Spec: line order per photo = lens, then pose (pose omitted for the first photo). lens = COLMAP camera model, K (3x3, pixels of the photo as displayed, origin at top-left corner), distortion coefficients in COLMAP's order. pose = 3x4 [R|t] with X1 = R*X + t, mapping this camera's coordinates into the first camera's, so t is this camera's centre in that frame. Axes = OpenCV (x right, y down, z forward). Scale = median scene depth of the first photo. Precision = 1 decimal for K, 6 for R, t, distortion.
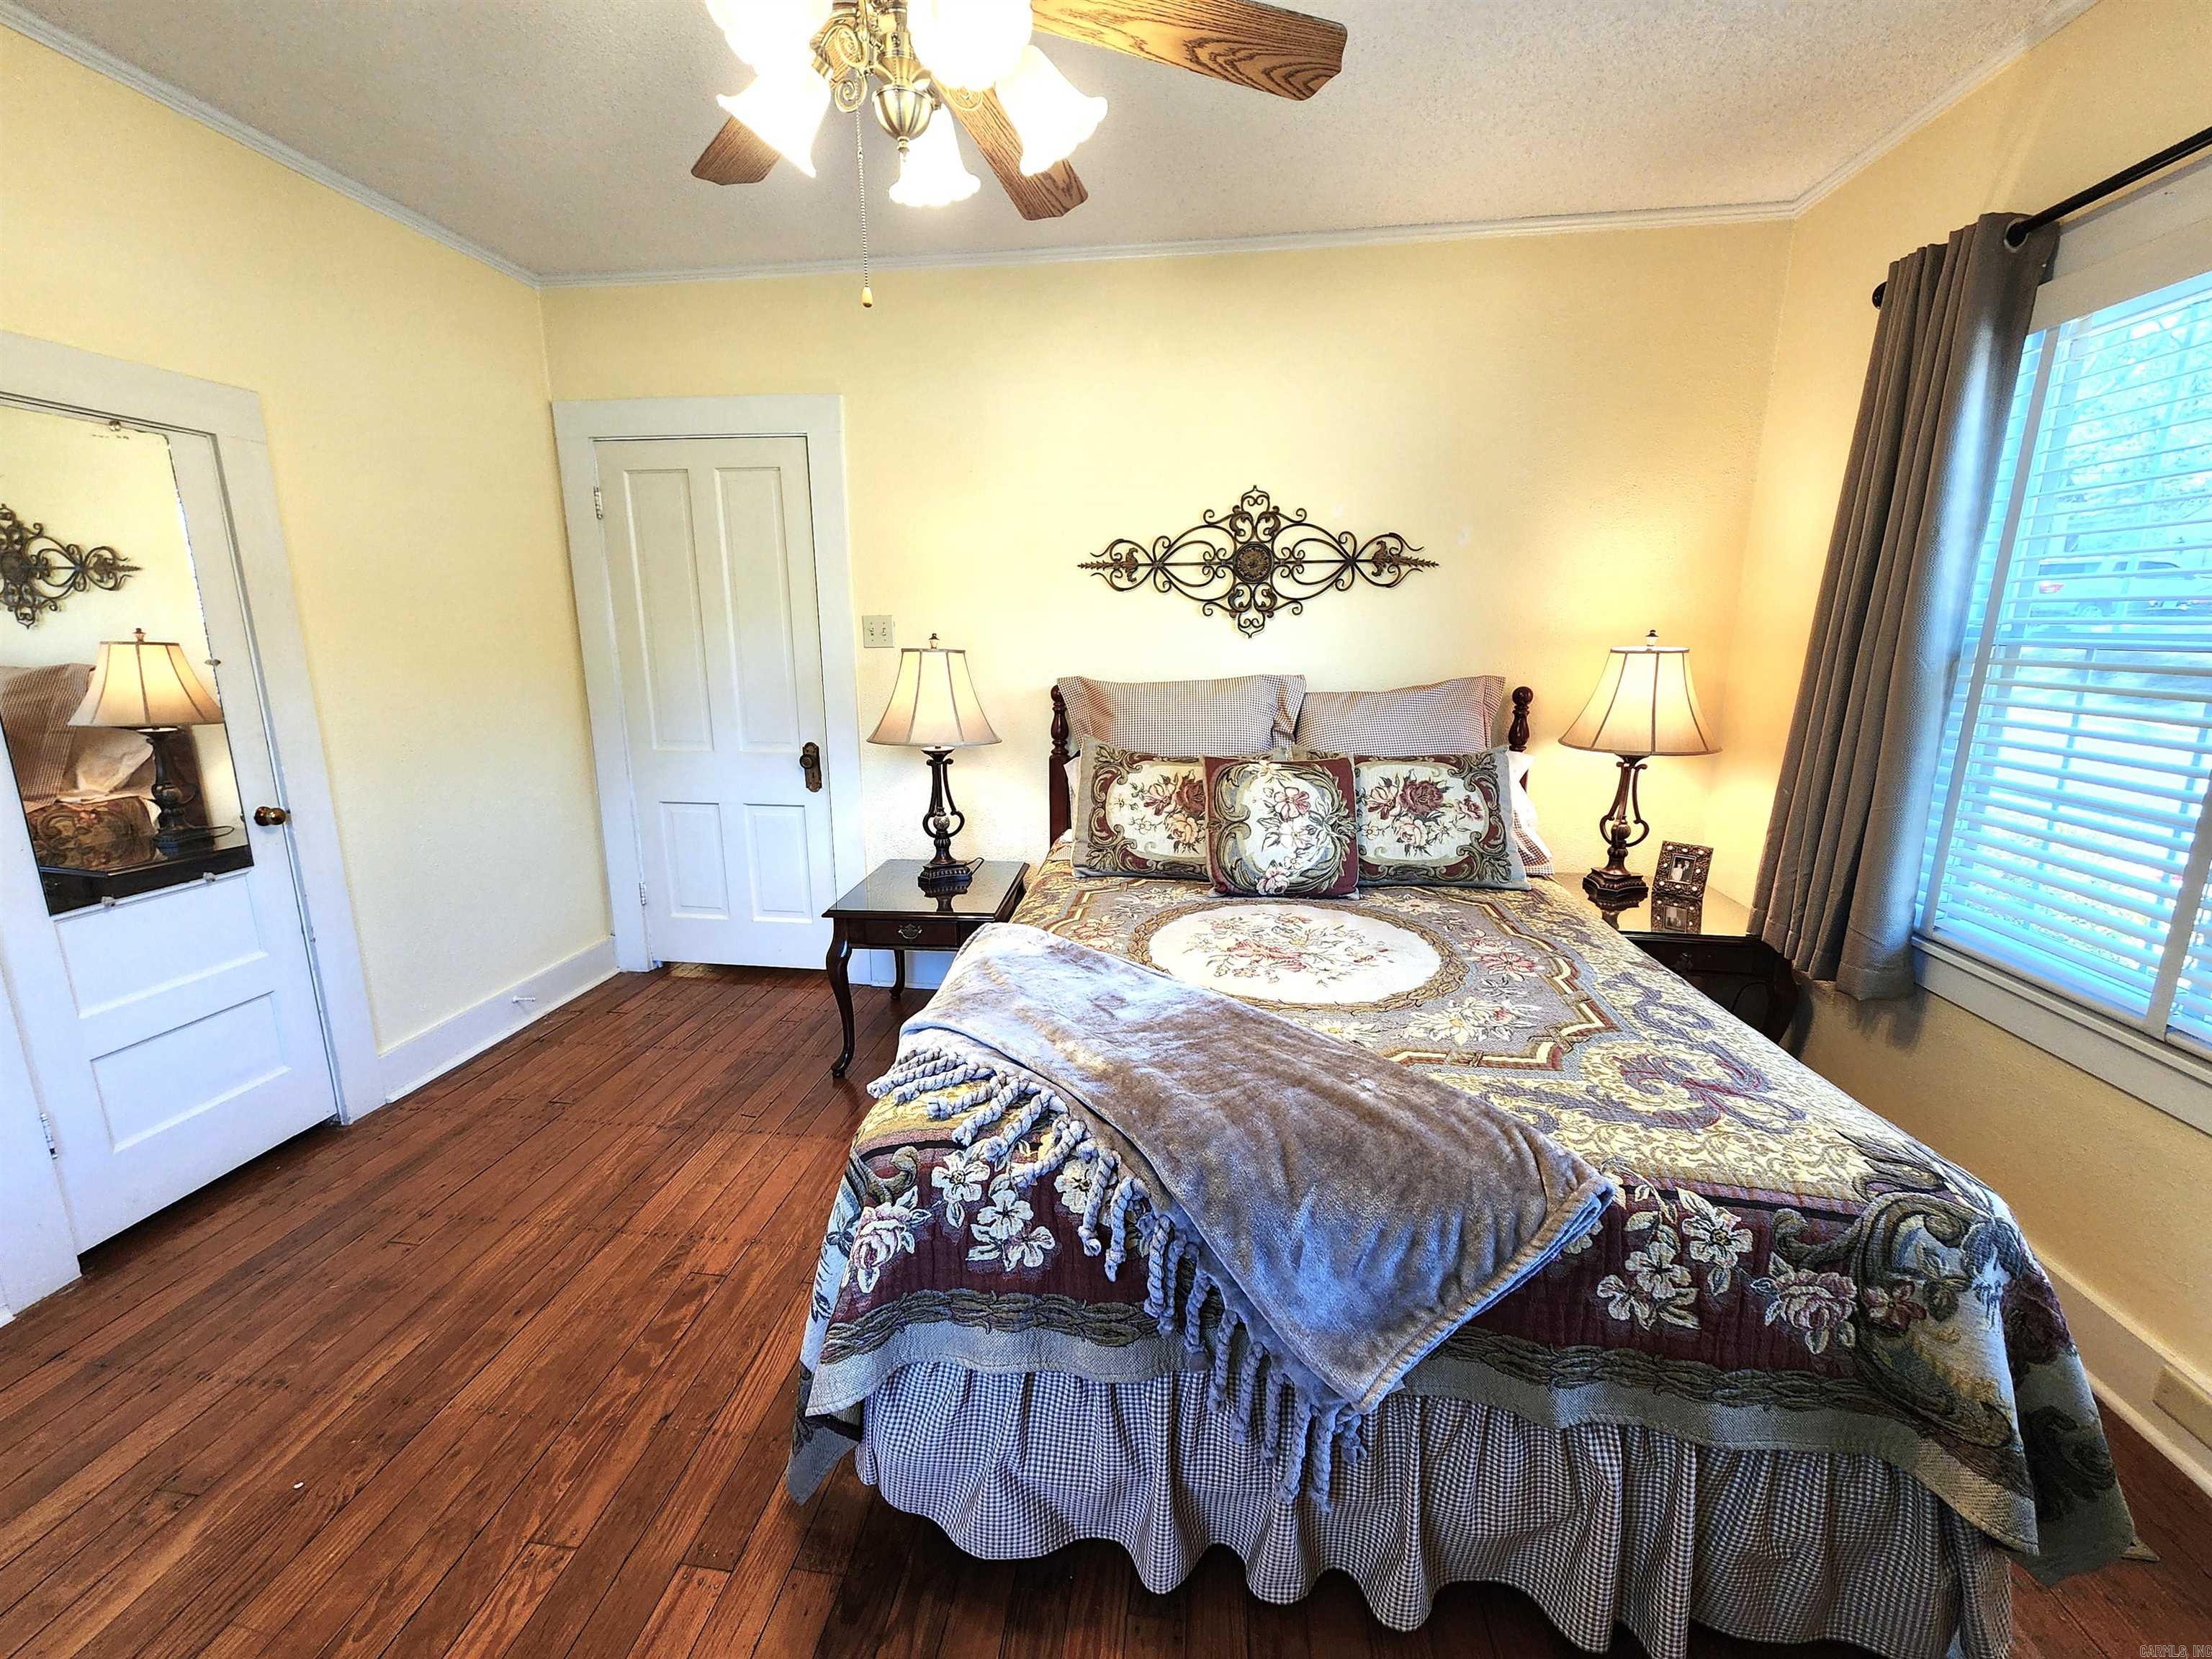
lens RADIAL K [[909.1, 0, 1094.7], [0, 909.1, 823.9], [0, 0, 1]] dist [0.001073, 0.000202]
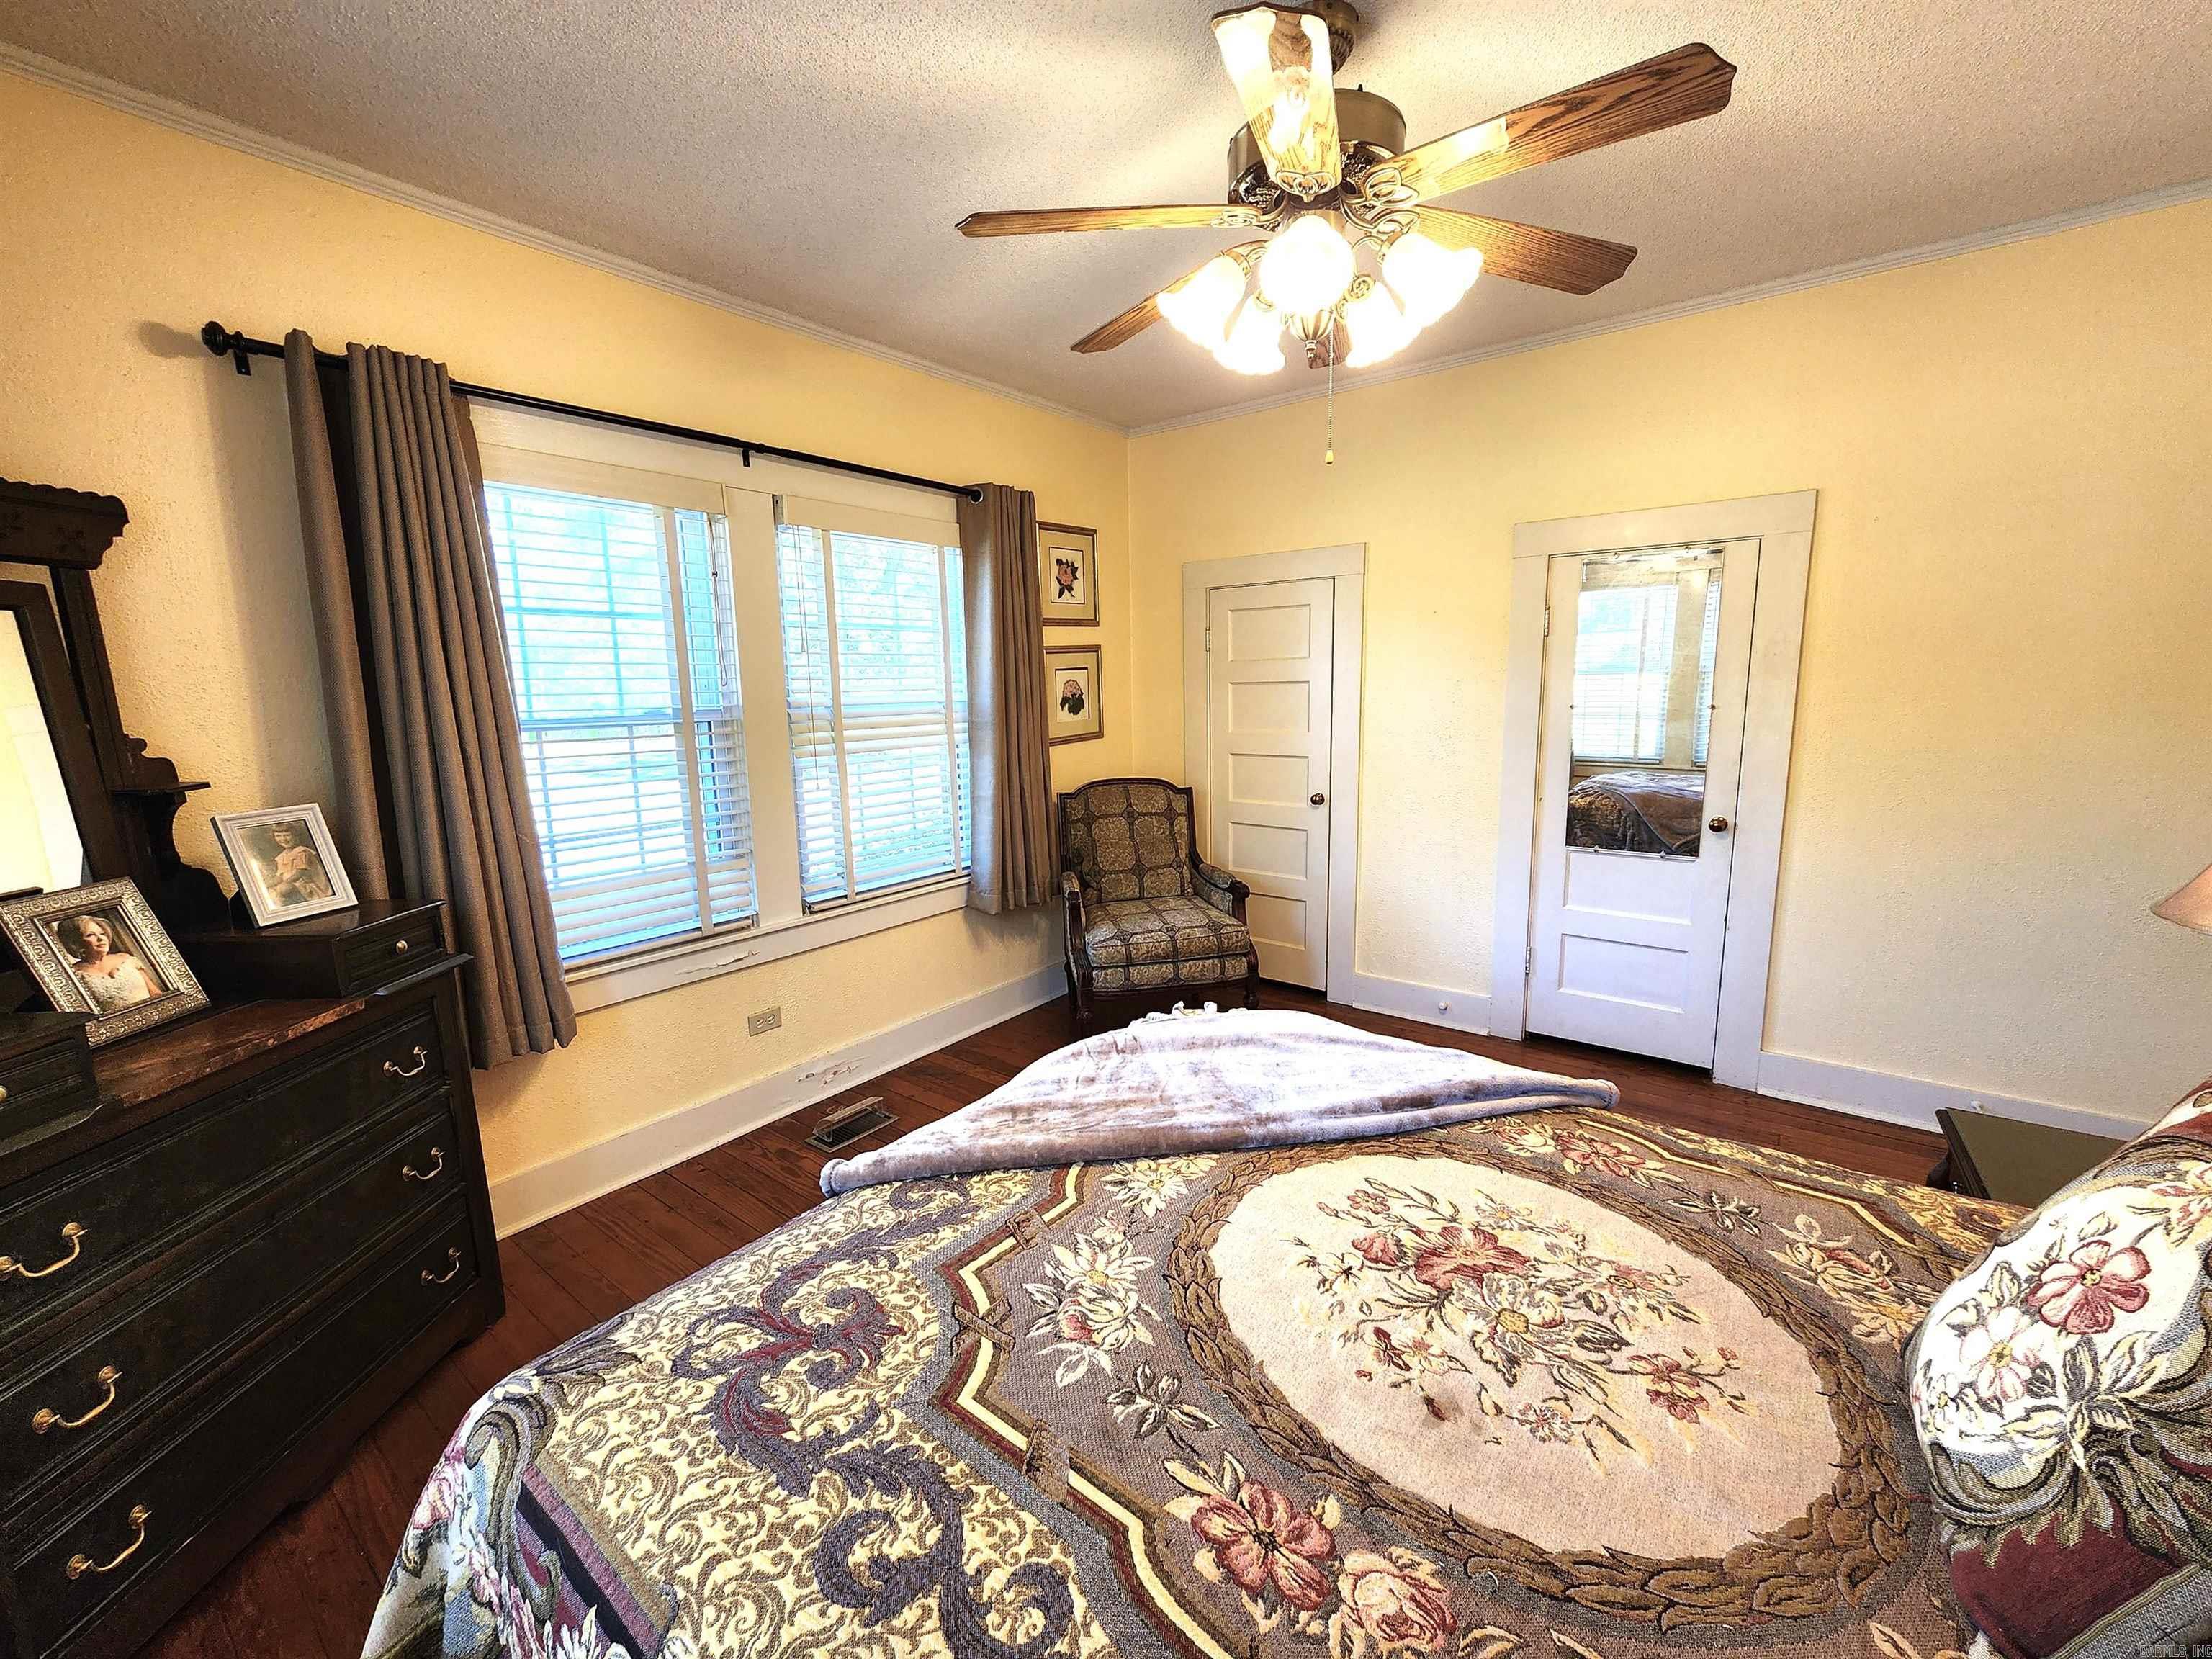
lens RADIAL K [[909.1, 0, 1095.9], [0, 909.1, 820.7], [0, 0, 1]] dist [0.001073, 0.000202]
pose [[-0.510835, 0.143629, -0.847596, 0.815651], [-0.159420, 0.953017, 0.257573, -0.259556], [0.844768, 0.266701, -0.463937, 1.059528]]
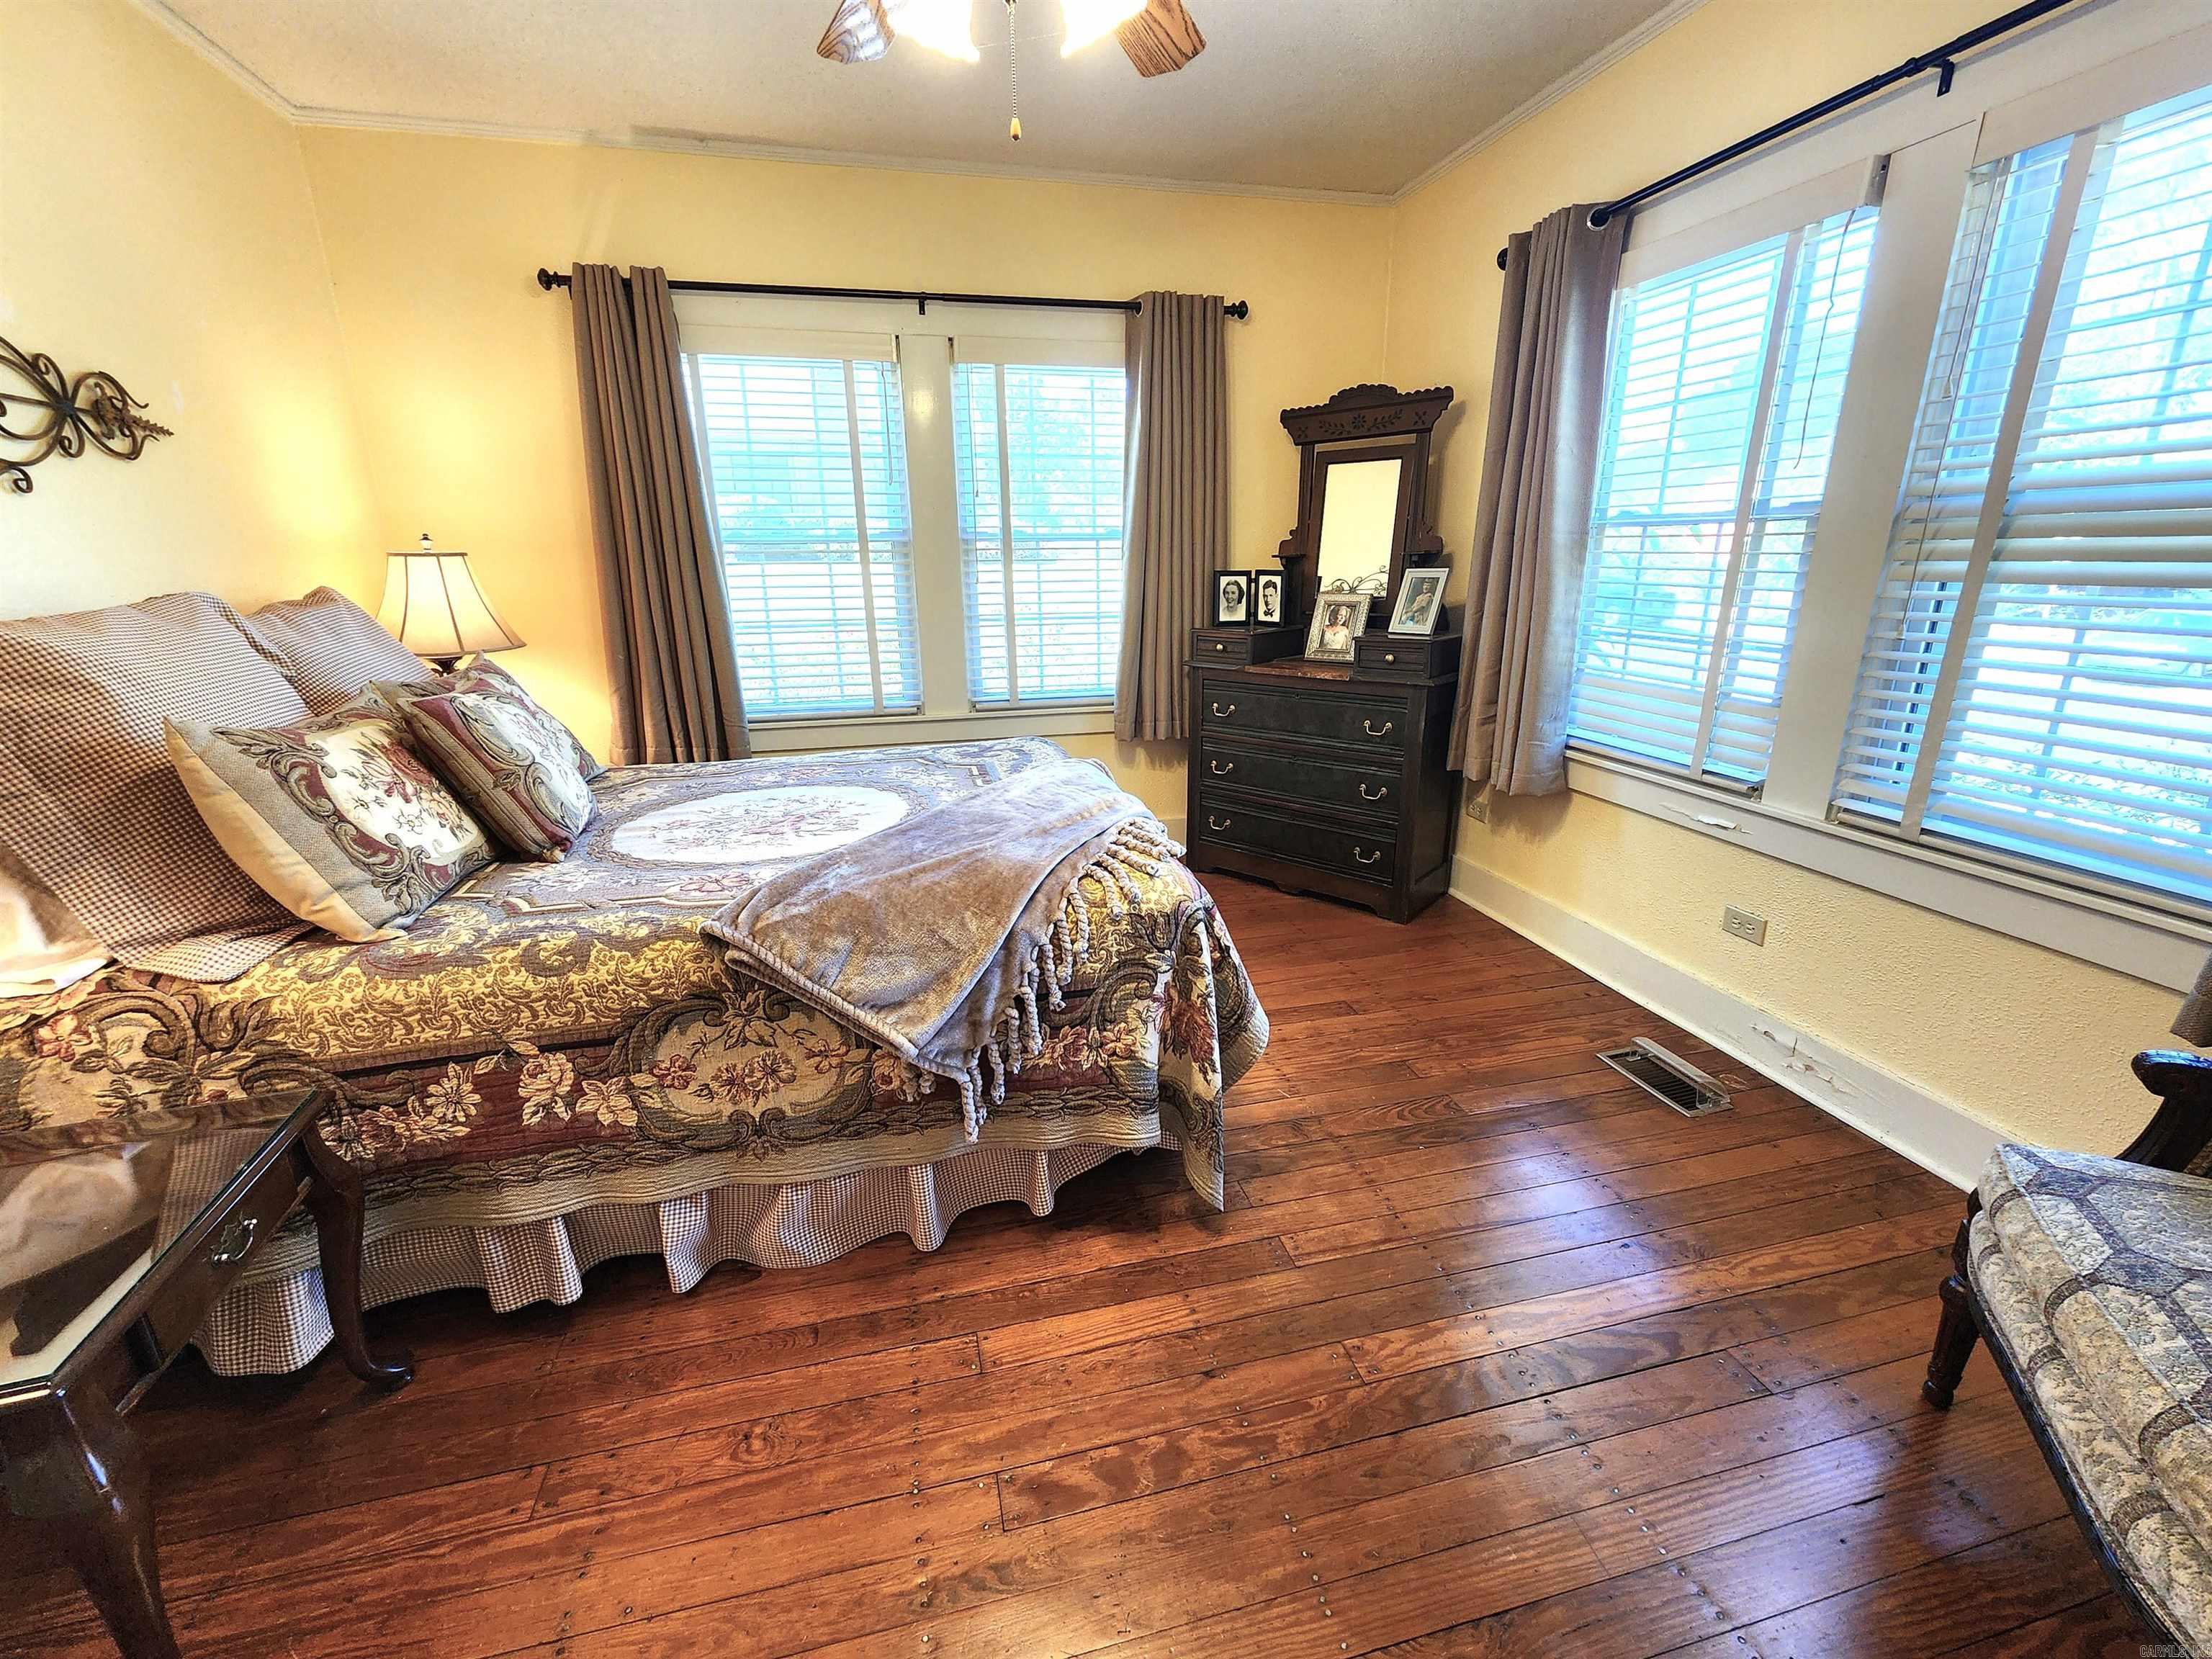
lens RADIAL K [[909.1, 0, 1091.3], [0, 909.1, 822.7], [0, 0, 1]] dist [0.001073, 0.000202]
pose [[-0.355535, -0.258513, 0.898201, -0.952759], [0.212242, 0.913555, 0.346944, -0.163465], [-0.910246, 0.313987, -0.269934, 1.018313]]
